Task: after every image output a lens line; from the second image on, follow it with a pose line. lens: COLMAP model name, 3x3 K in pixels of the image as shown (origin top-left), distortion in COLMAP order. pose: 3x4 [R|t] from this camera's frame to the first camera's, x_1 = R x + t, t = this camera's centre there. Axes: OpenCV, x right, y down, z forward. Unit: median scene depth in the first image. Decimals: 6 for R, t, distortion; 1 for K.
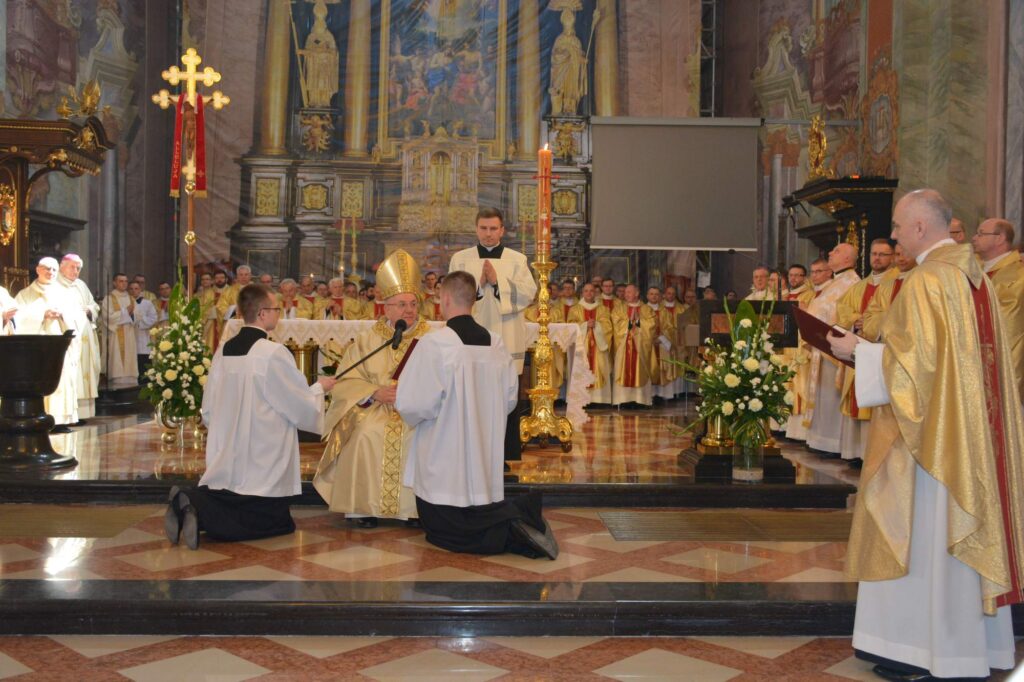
lens RADIAL K [[1026.6, 0, 512.0], [0, 1026.6, 341.0], [0, 0, 1]] dist [-0.017161, -0.002976]
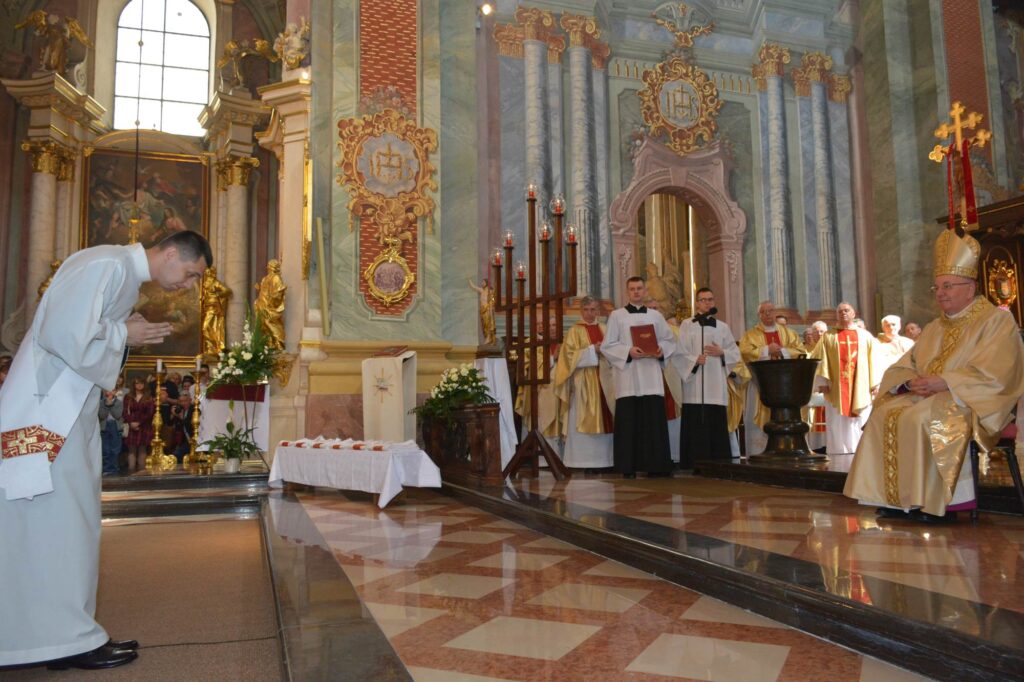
lens RADIAL K [[777.2, 0, 512.0], [0, 777.2, 341.0], [0, 0, 1]] dist [-0.025819, 0.003718]
pose [[0.285382, -0.109669, -0.952119, 0.184899], [0.007534, 0.993658, -0.112195, 0.037200], [0.958384, 0.024845, 0.284398, 0.174862]]
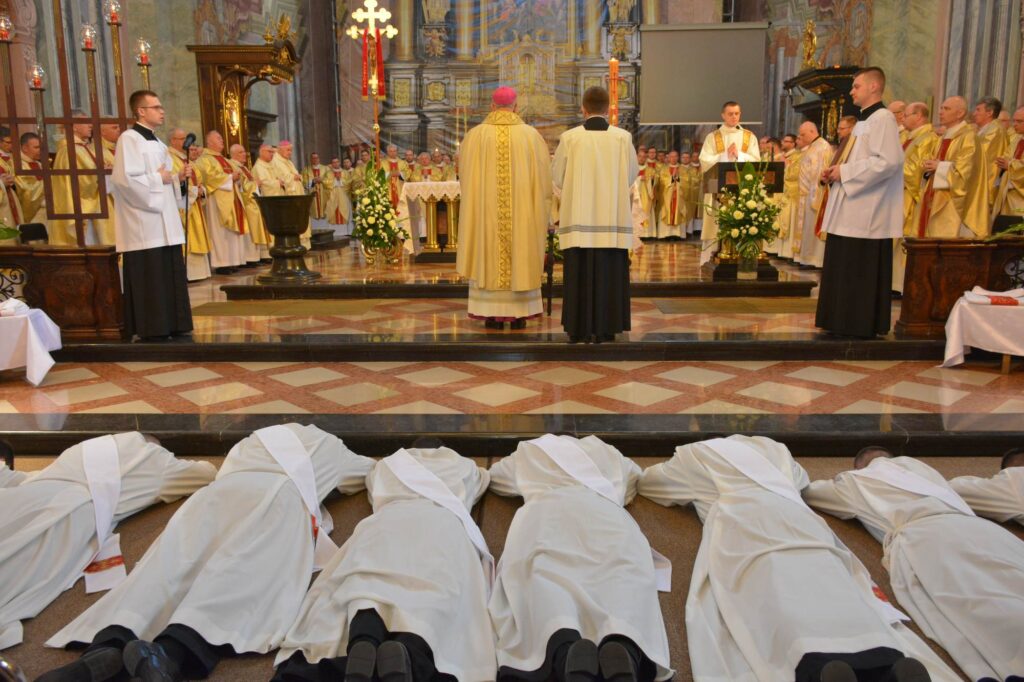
lens RADIAL K [[777.2, 0, 512.0], [0, 777.2, 341.0], [0, 0, 1]] dist [-0.025819, 0.003718]
pose [[0.996951, -0.007714, -0.077654, -0.016611], [0.021761, 0.983110, 0.181716, 0.002332], [0.074941, -0.182852, 0.980280, -0.092795]]
